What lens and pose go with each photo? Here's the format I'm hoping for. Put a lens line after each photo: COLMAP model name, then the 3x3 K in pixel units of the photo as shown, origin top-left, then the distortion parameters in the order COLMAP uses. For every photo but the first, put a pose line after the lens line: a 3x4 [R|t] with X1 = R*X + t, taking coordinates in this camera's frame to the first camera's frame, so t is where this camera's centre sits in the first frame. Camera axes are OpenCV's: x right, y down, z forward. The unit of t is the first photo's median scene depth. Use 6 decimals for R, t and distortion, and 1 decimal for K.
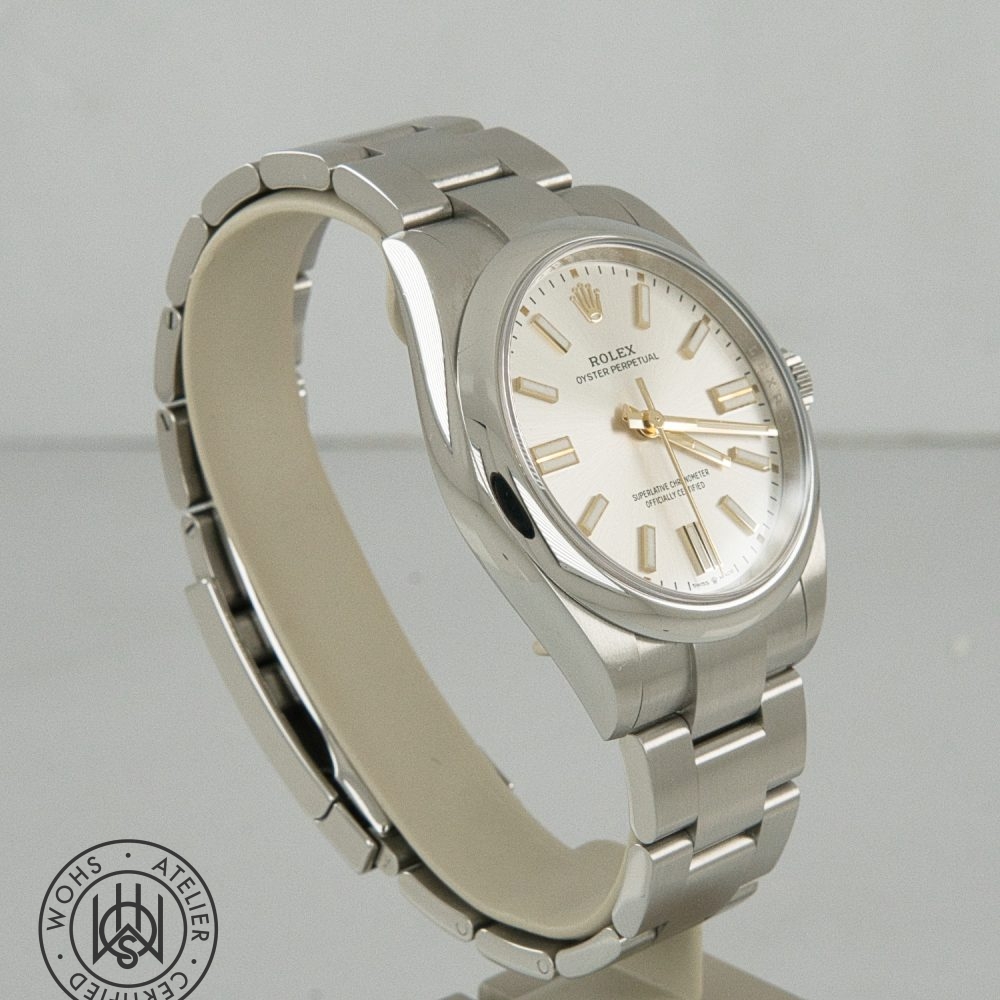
lens RADIAL K [[3797.6, 0, 498.4], [0, 3797.6, 497.4], [0, 0, 1]] dist [0.076436, 0.000000]
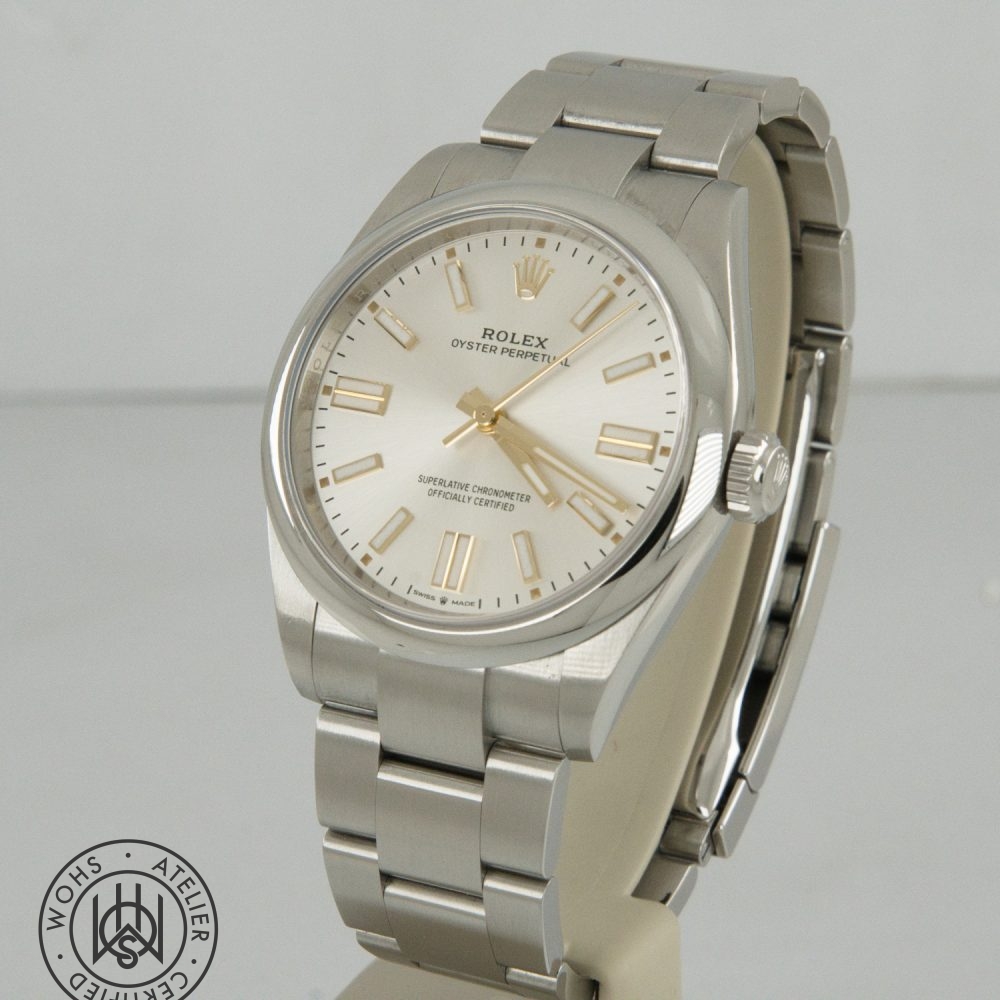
lens RADIAL K [[3575.4, 0, 502.1], [0, 3575.4, 494.7], [0, 0, 1]] dist [0.260185, 0.000000]
pose [[0.312091, 0.356528, -0.880618, 0.786290], [-0.322694, 0.911589, 0.254704, -0.217808], [0.893570, 0.204679, 0.399548, 0.663814]]
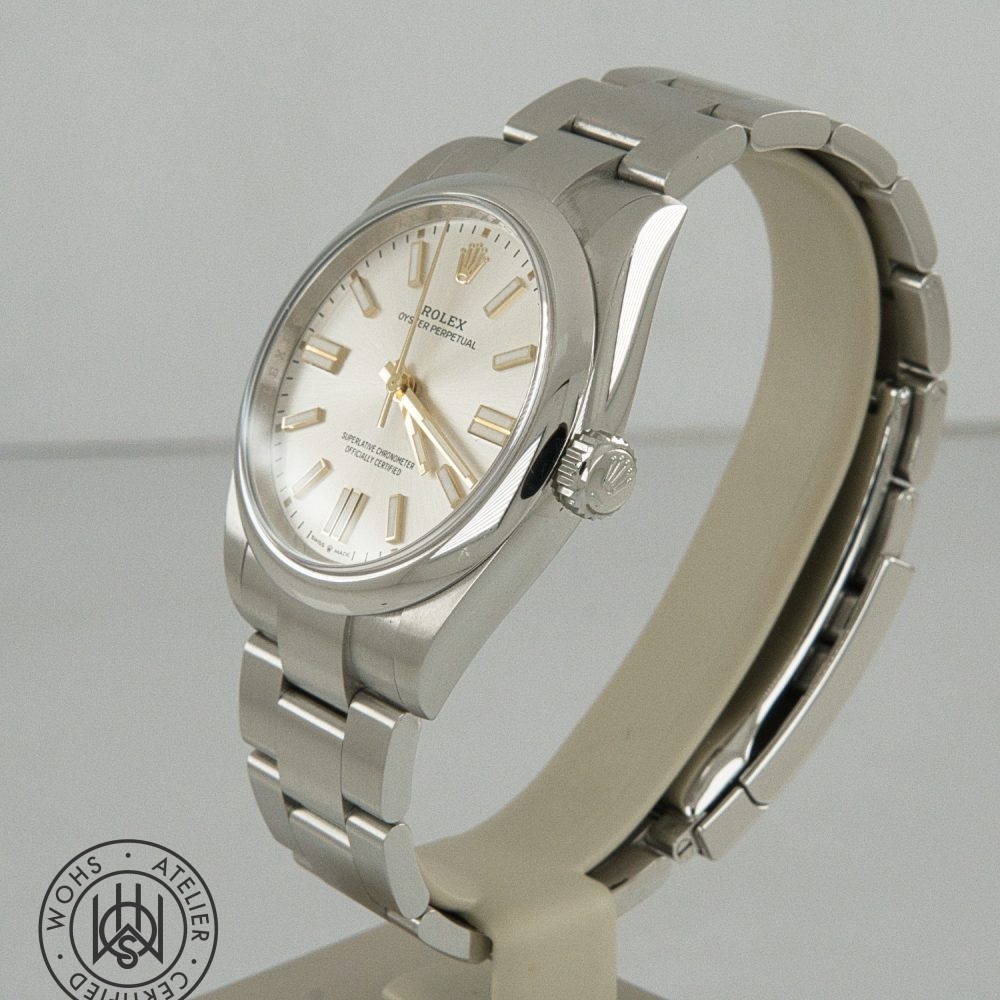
lens RADIAL K [[3575.4, 0, 498.8], [0, 3575.4, 506.4], [0, 0, 1]] dist [0.260185, 0.000000]
pose [[-0.113685, 0.364393, -0.924280, 0.879190], [-0.332169, 0.862835, 0.381025, -0.344453], [0.936344, 0.350334, 0.022948, 1.005509]]
